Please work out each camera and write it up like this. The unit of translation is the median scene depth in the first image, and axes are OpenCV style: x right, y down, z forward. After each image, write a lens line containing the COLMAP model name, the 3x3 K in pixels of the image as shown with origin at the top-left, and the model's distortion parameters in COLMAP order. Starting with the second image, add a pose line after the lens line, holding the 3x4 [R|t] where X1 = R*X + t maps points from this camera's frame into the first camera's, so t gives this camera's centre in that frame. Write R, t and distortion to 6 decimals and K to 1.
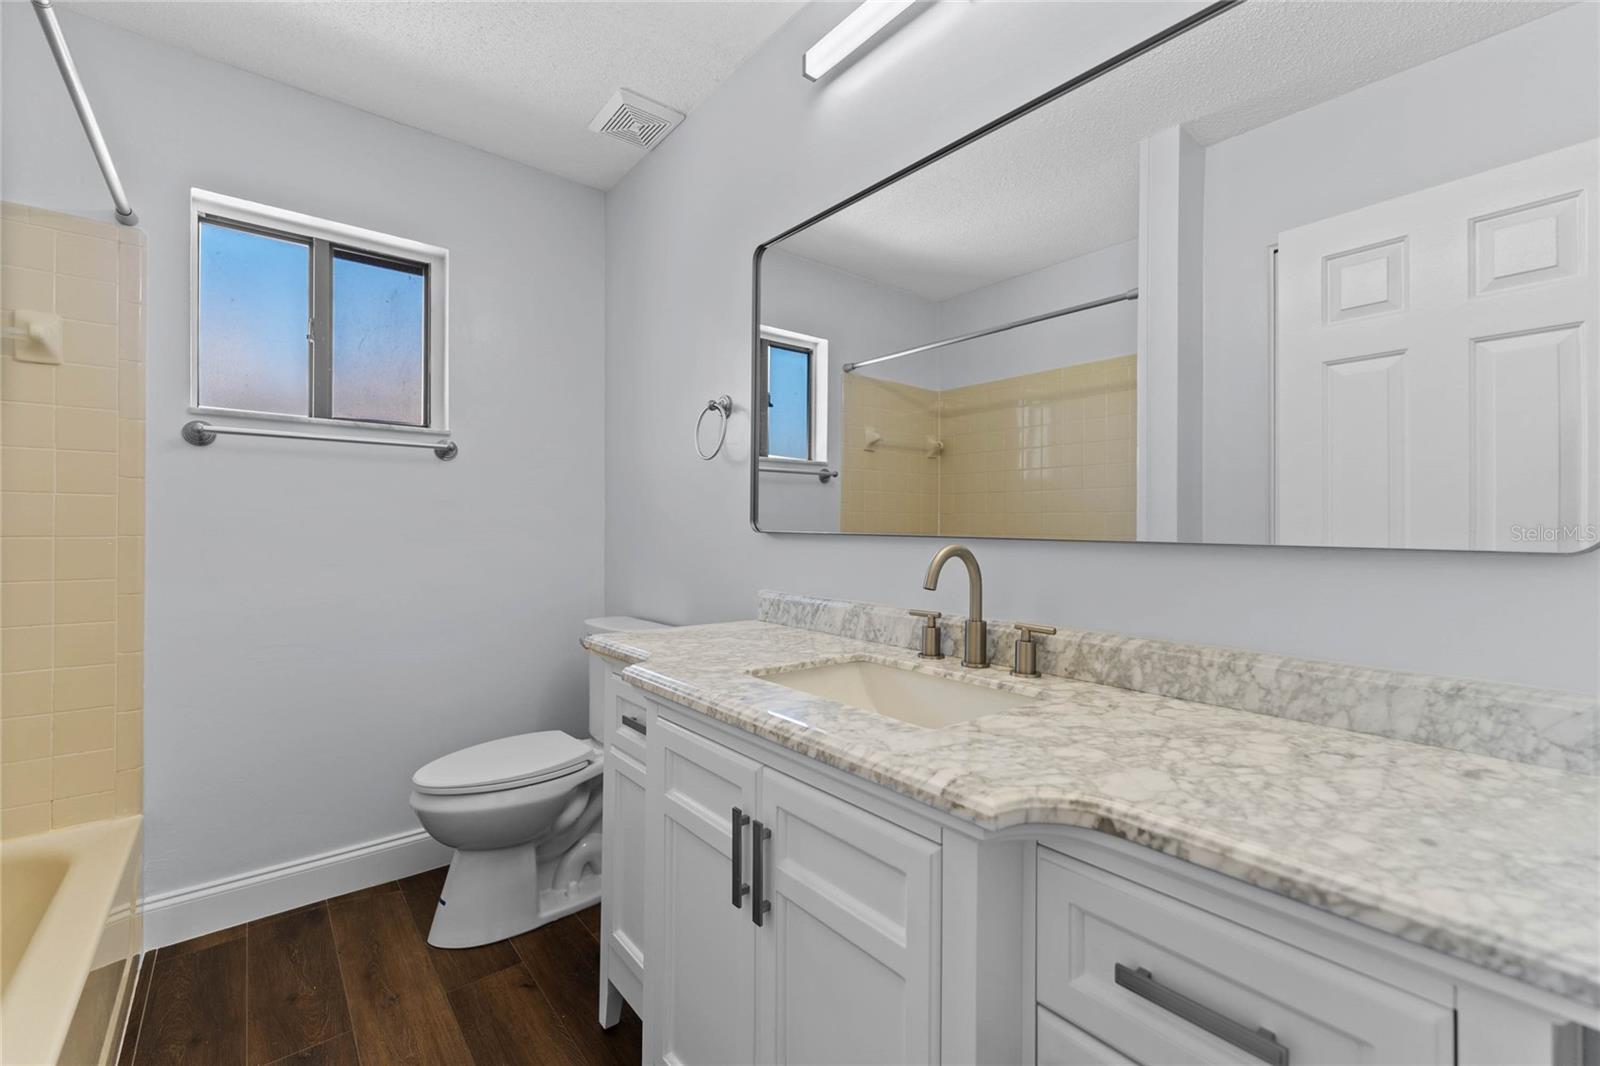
lens RADIAL K [[674.9, 0, 787.5], [0, 674.9, 522.6], [0, 0, 1]] dist [0.008953, -0.001573]
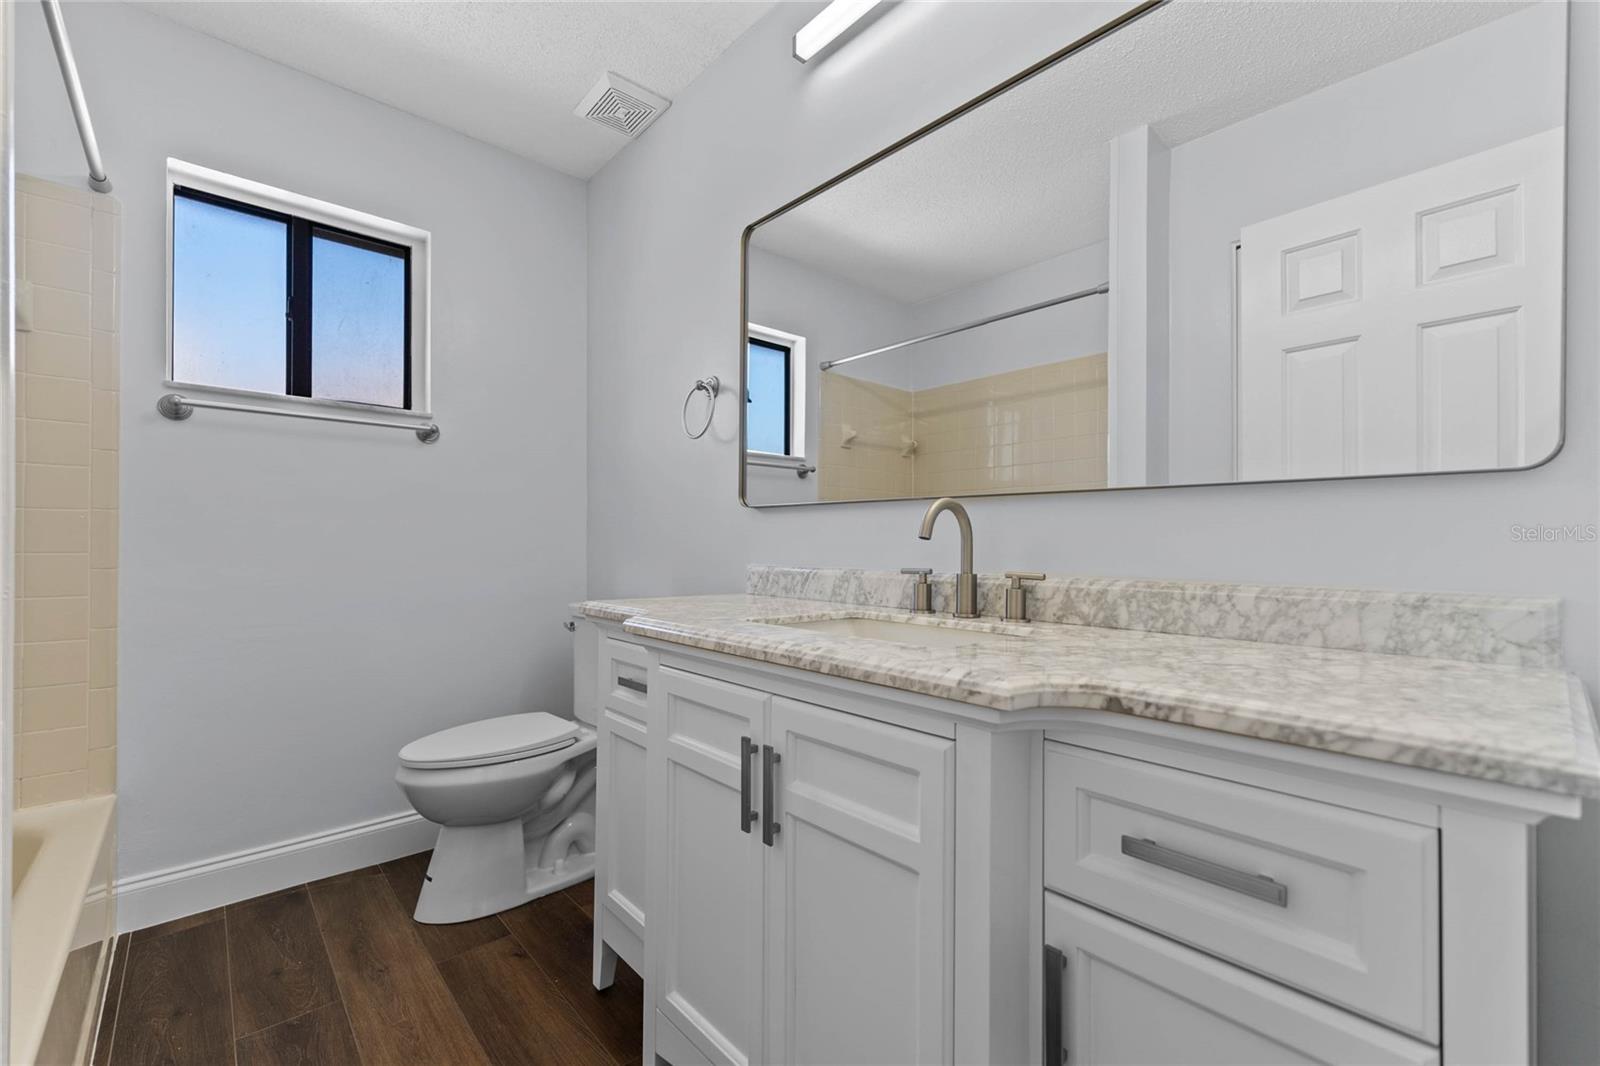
lens RADIAL K [[674.9, 0, 773.2], [0, 674.9, 557.2], [0, 0, 1]] dist [0.008953, -0.001573]
pose [[0.999109, 0.000228, 0.042215, -0.049827], [-0.000100, 0.999995, -0.003038, 0.098867], [-0.042215, 0.003031, 0.999104, -0.018926]]
